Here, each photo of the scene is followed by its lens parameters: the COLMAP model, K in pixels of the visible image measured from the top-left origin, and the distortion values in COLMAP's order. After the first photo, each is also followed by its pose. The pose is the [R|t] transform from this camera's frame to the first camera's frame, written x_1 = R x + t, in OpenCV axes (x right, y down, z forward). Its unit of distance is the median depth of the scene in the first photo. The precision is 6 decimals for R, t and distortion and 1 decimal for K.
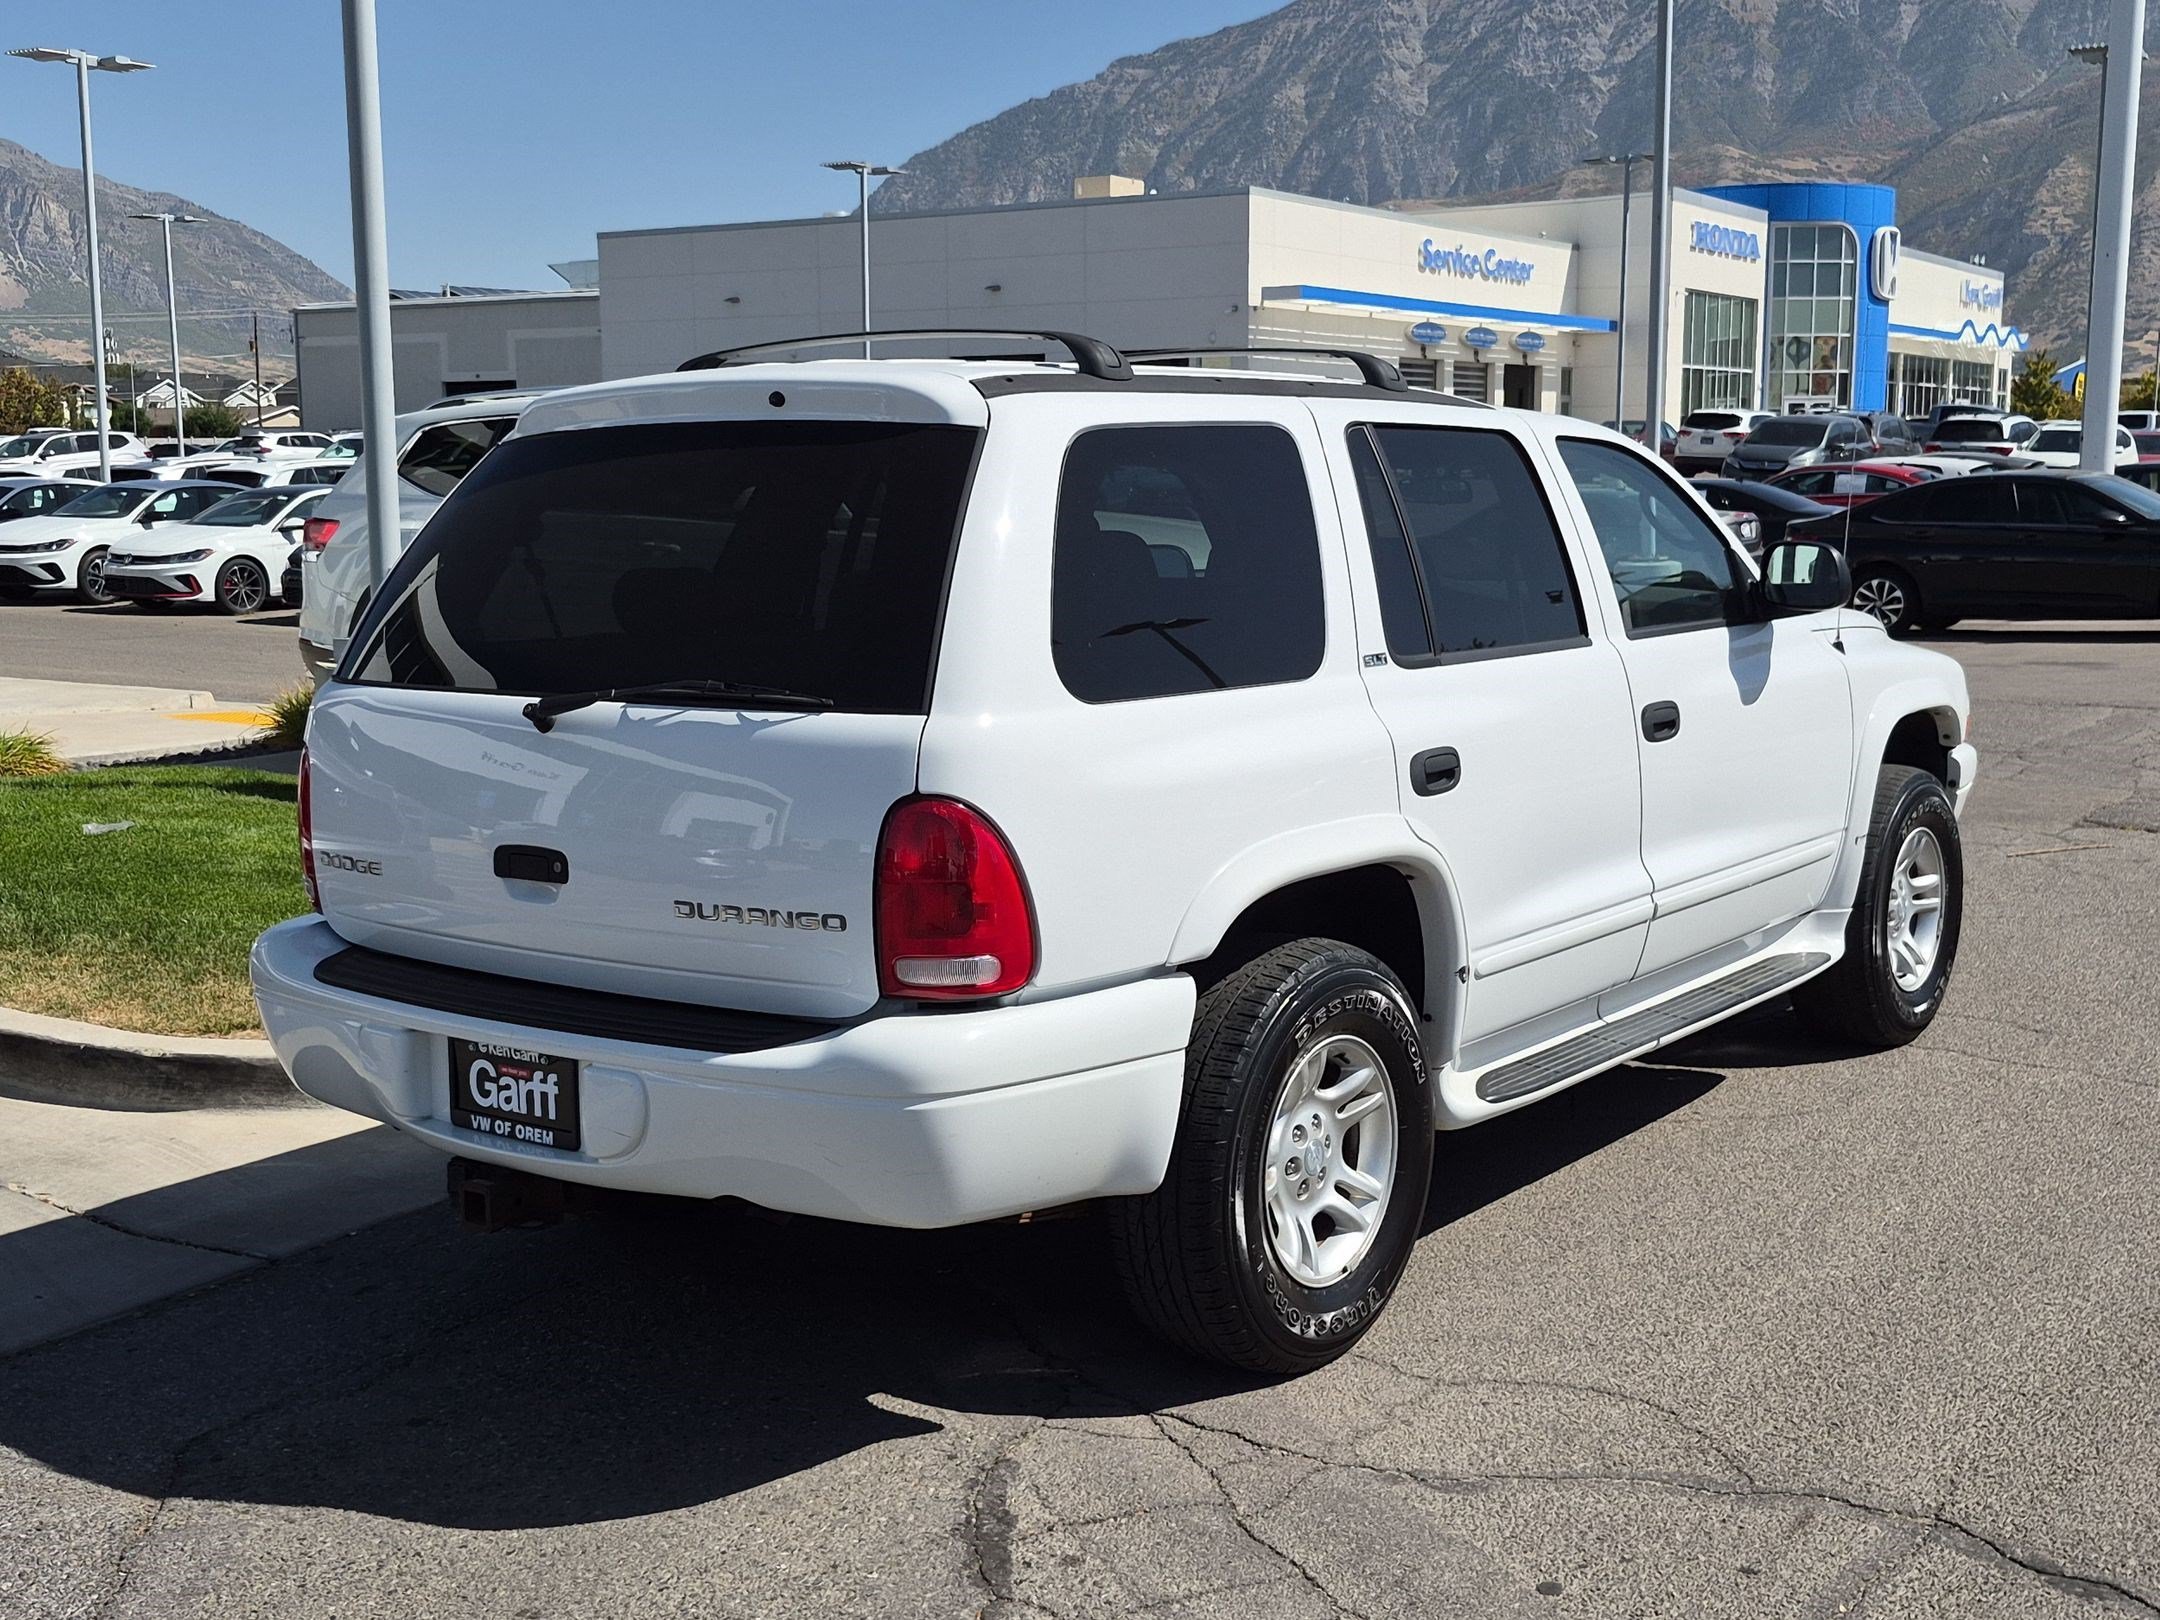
lens RADIAL K [[2390.7, 0, 1080.0], [0, 2390.7, 810.0], [0, 0, 1]] dist [0.076648, -0.015571]
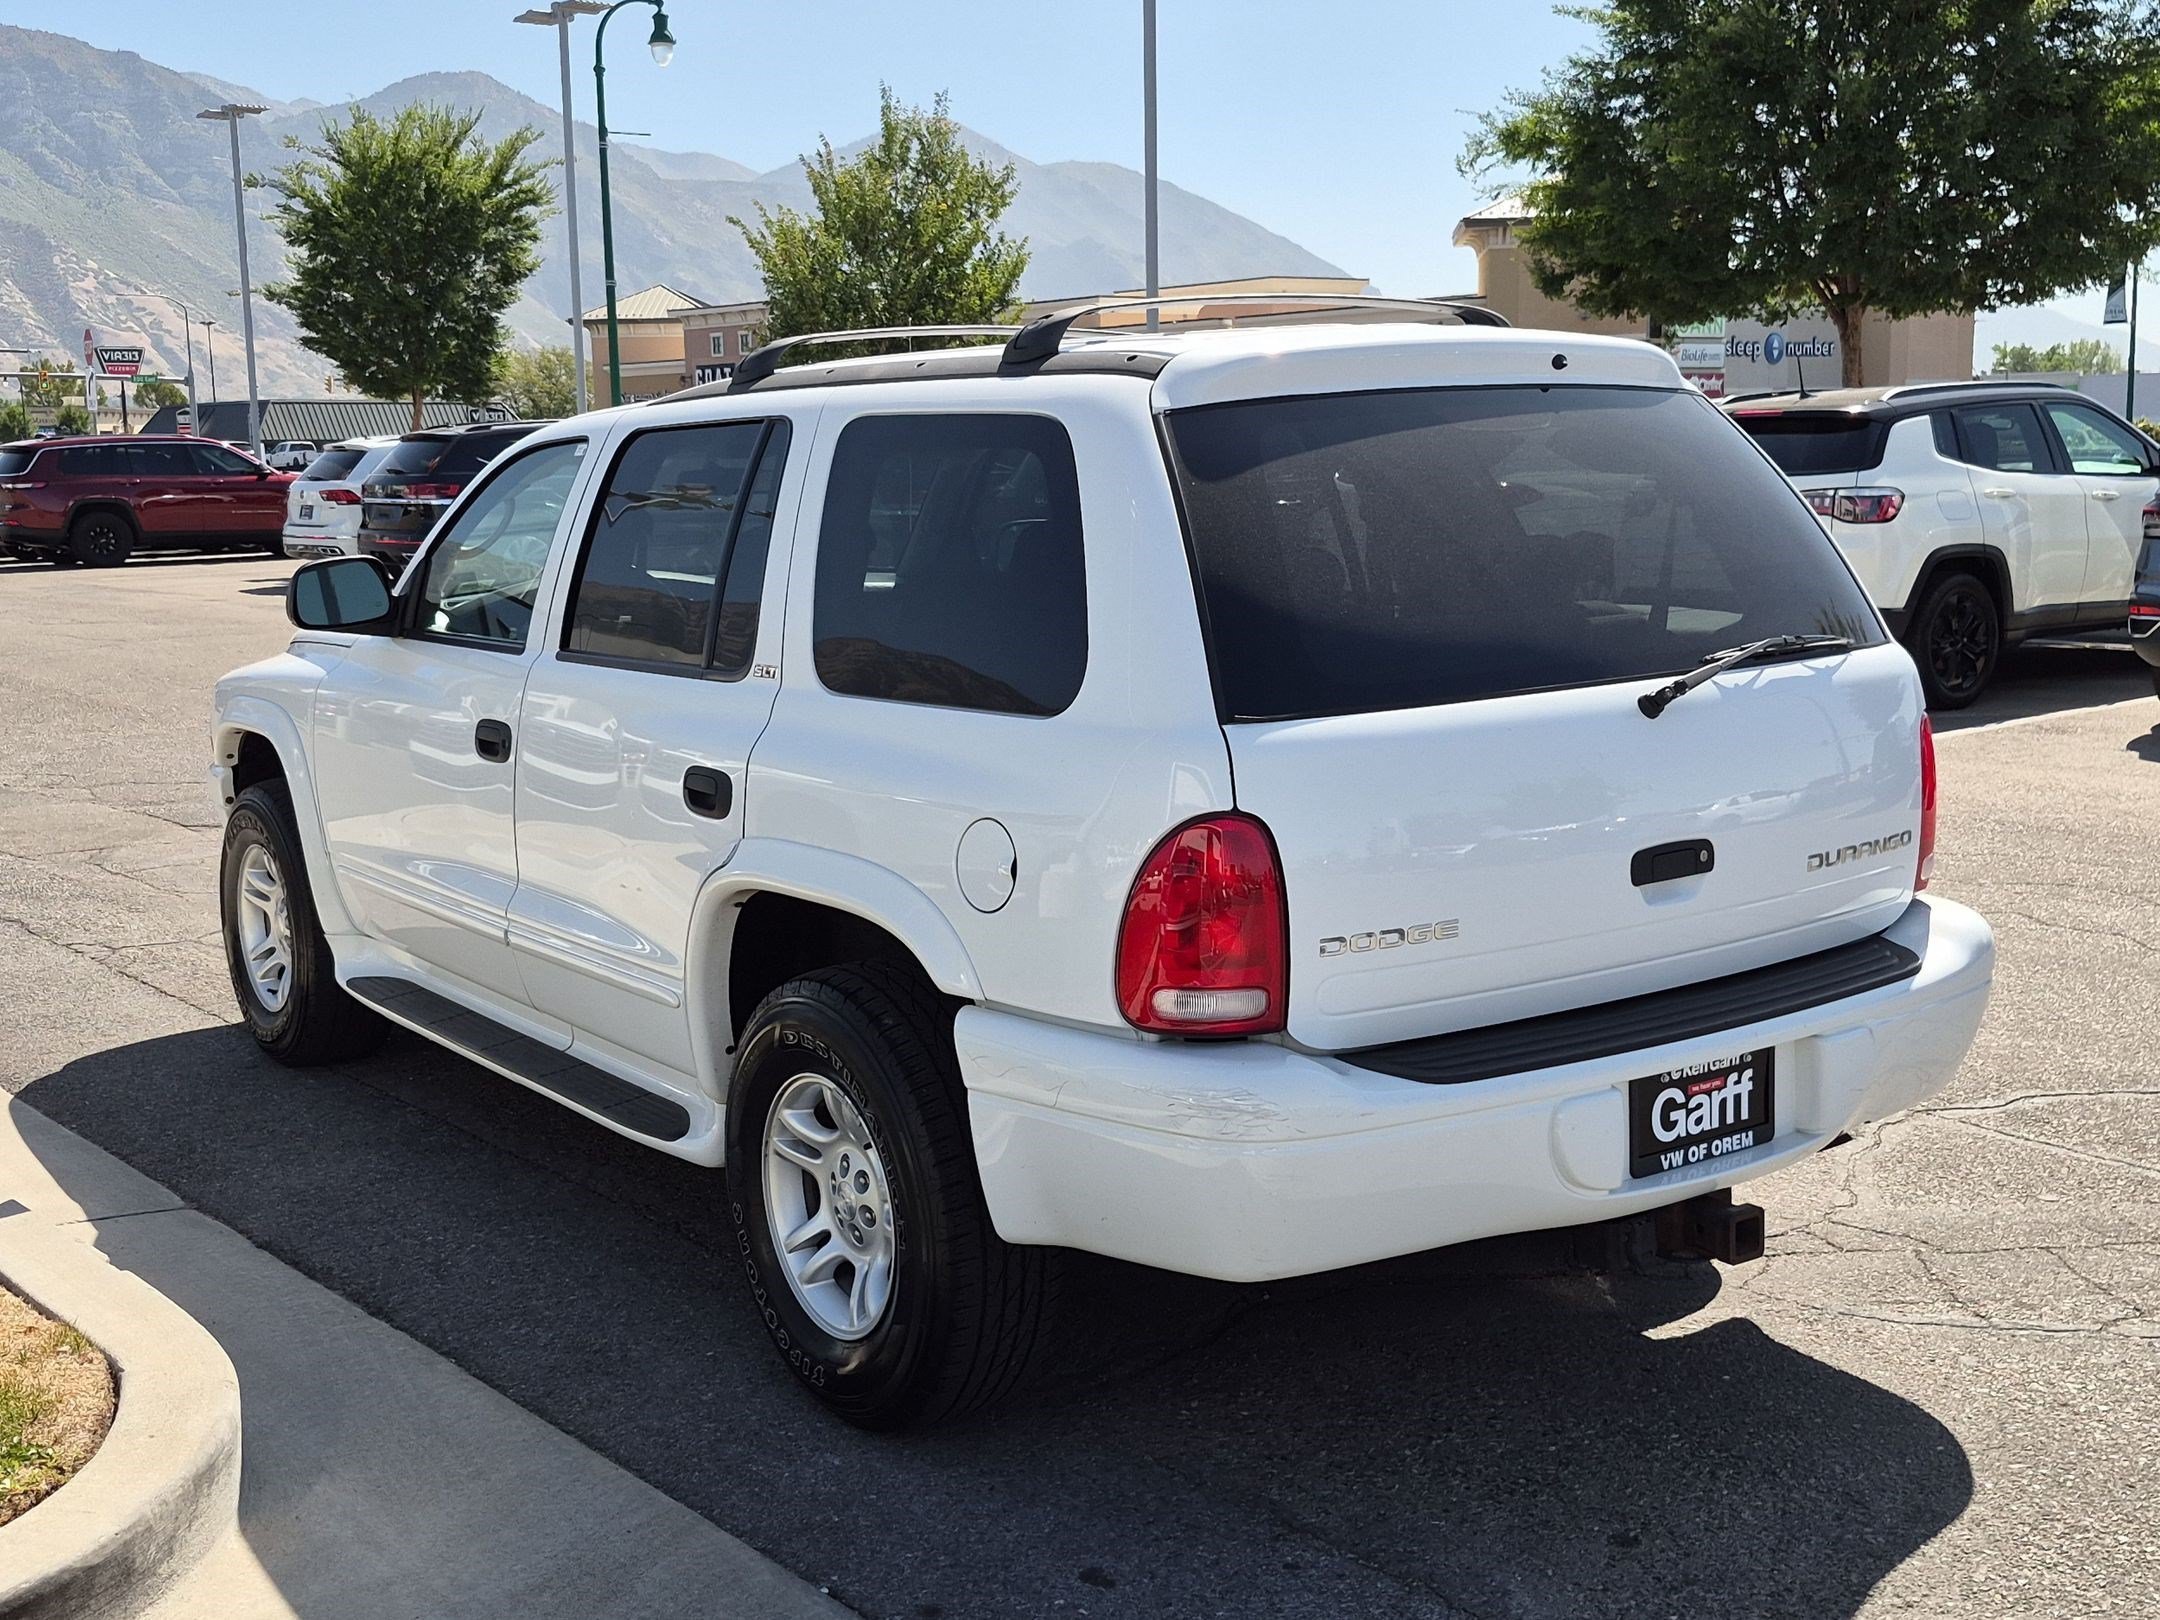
lens RADIAL K [[2427.7, 0, 1017.0], [0, 2427.7, 812.0], [0, 0, 1]] dist [0.131069, -0.227061]
pose [[0.318935, -0.139671, 0.937429, -1.174680], [0.153228, 0.983669, 0.094429, -0.121901], [-0.935308, 0.113523, 0.335128, 0.915080]]
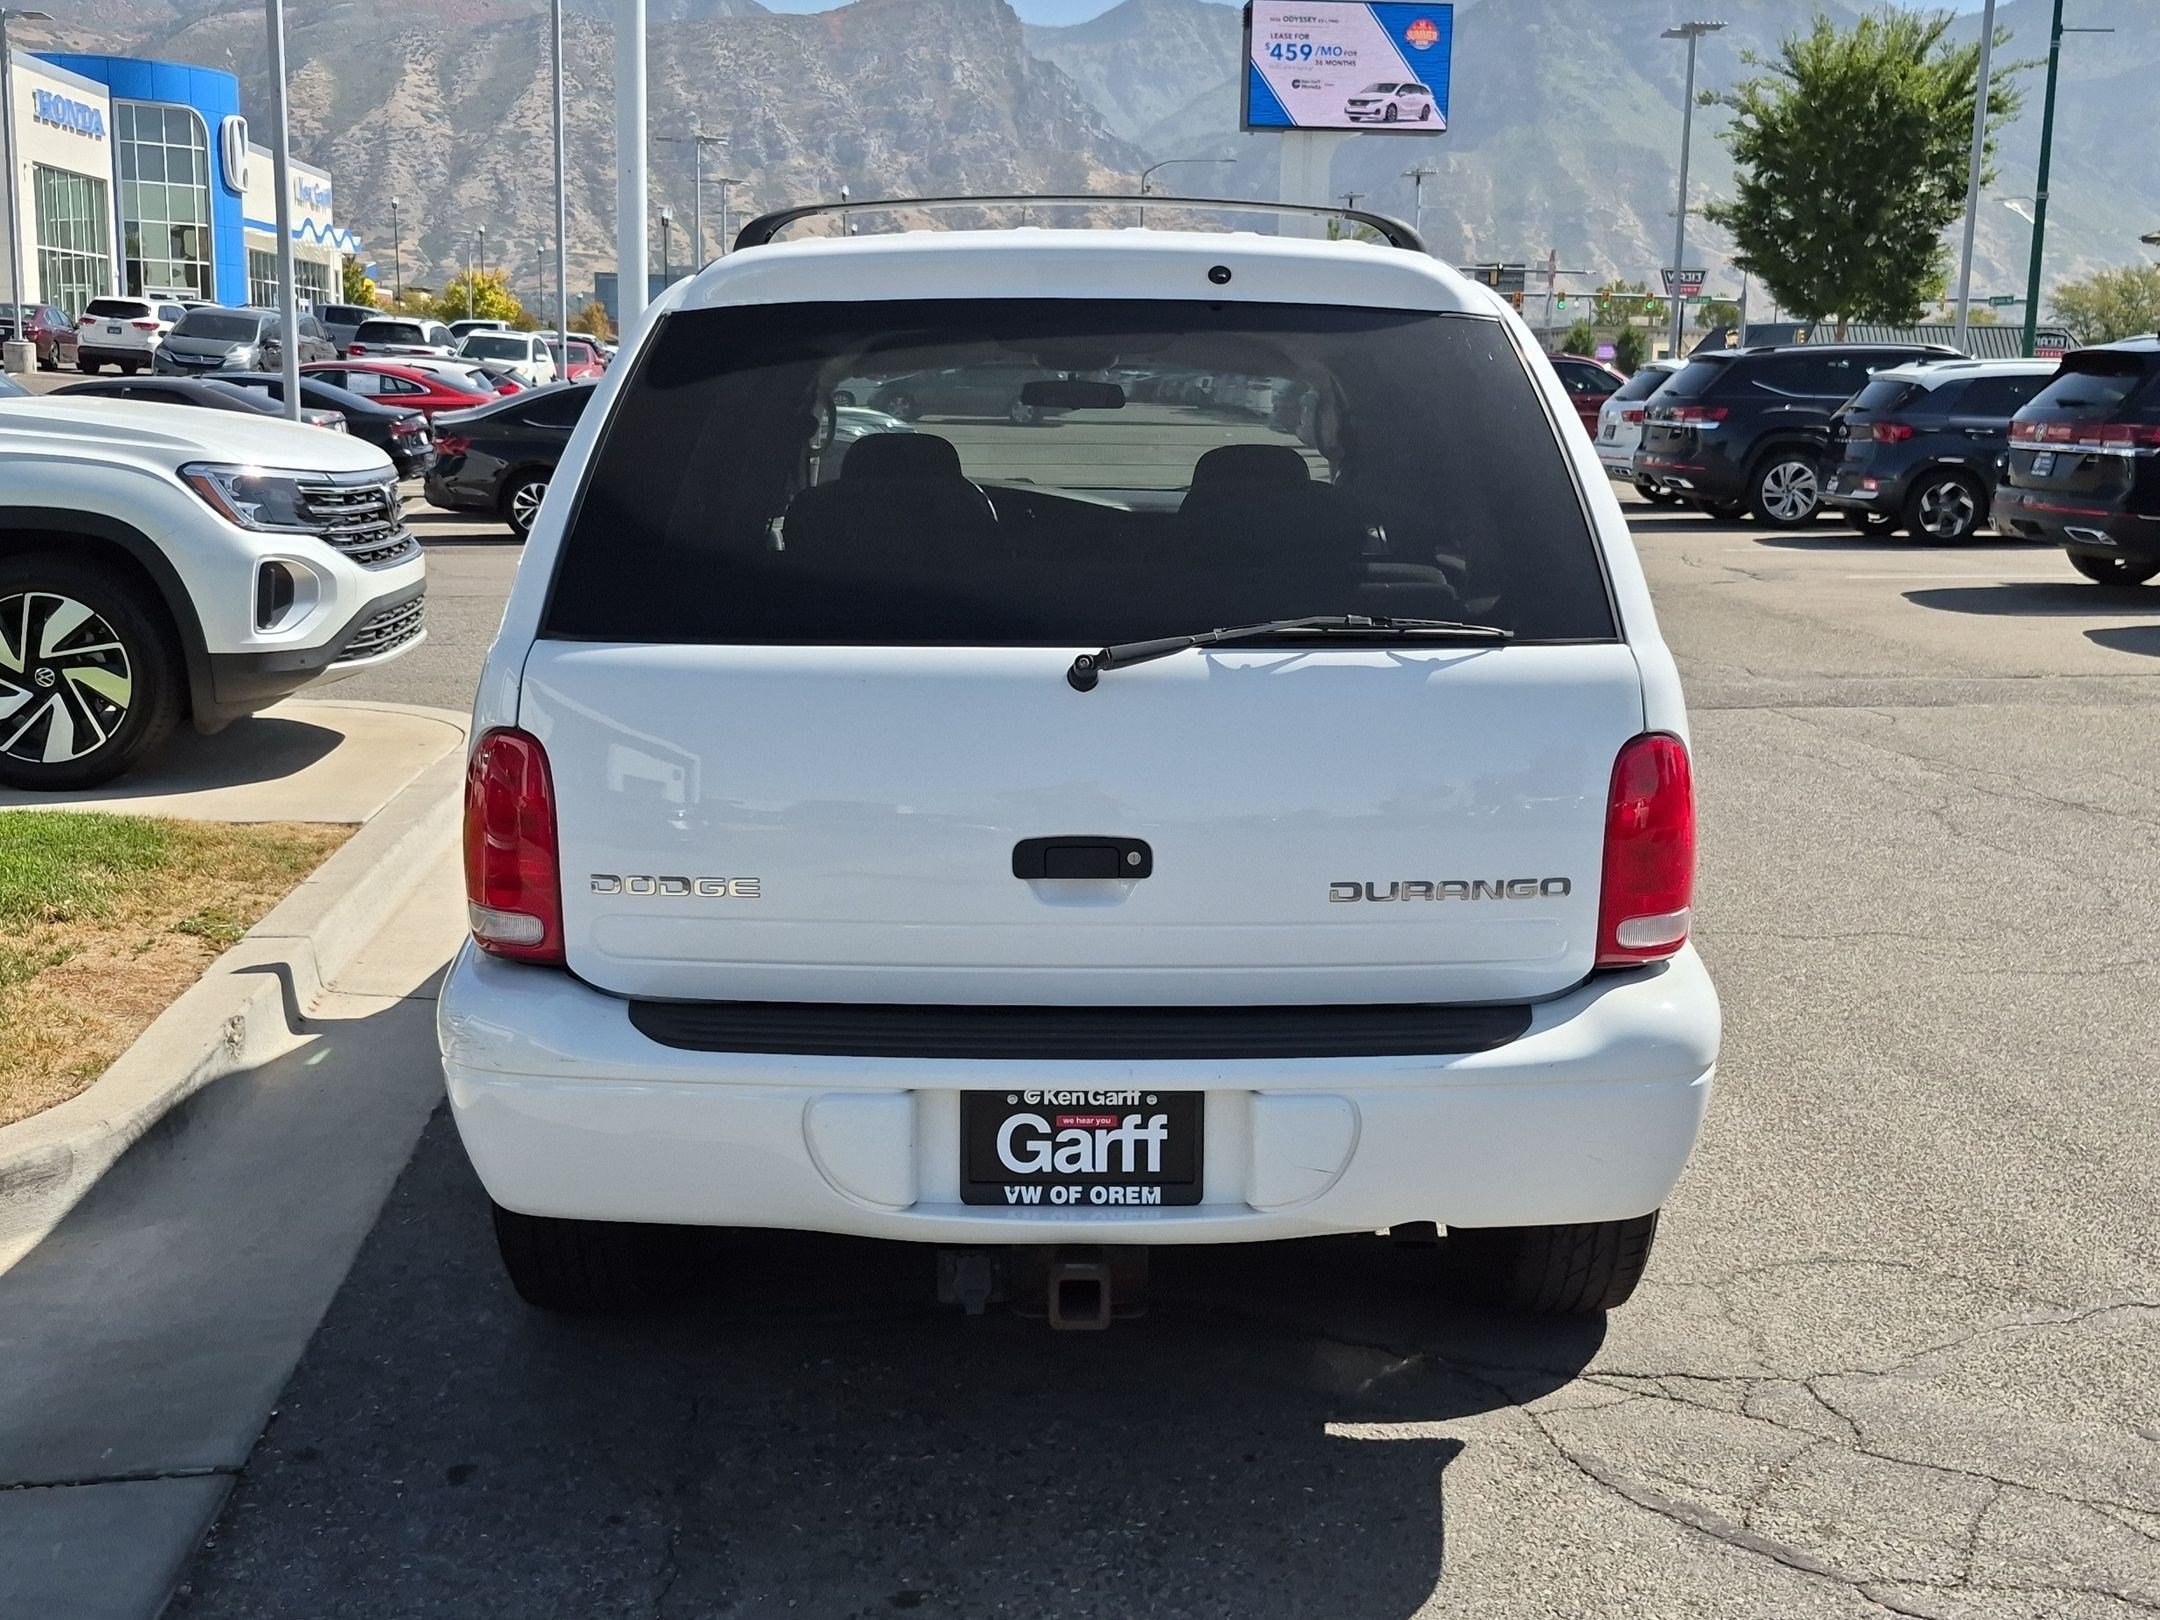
lens RADIAL K [[2427.7, 0, 1017.0], [0, 2427.7, 812.0], [0, 0, 1]] dist [0.131069, -0.227061]
pose [[0.797743, -0.085871, 0.596851, -0.719093], [0.062594, 0.996254, 0.059672, -0.041653], [-0.599739, -0.010244, 0.800130, 0.371310]]
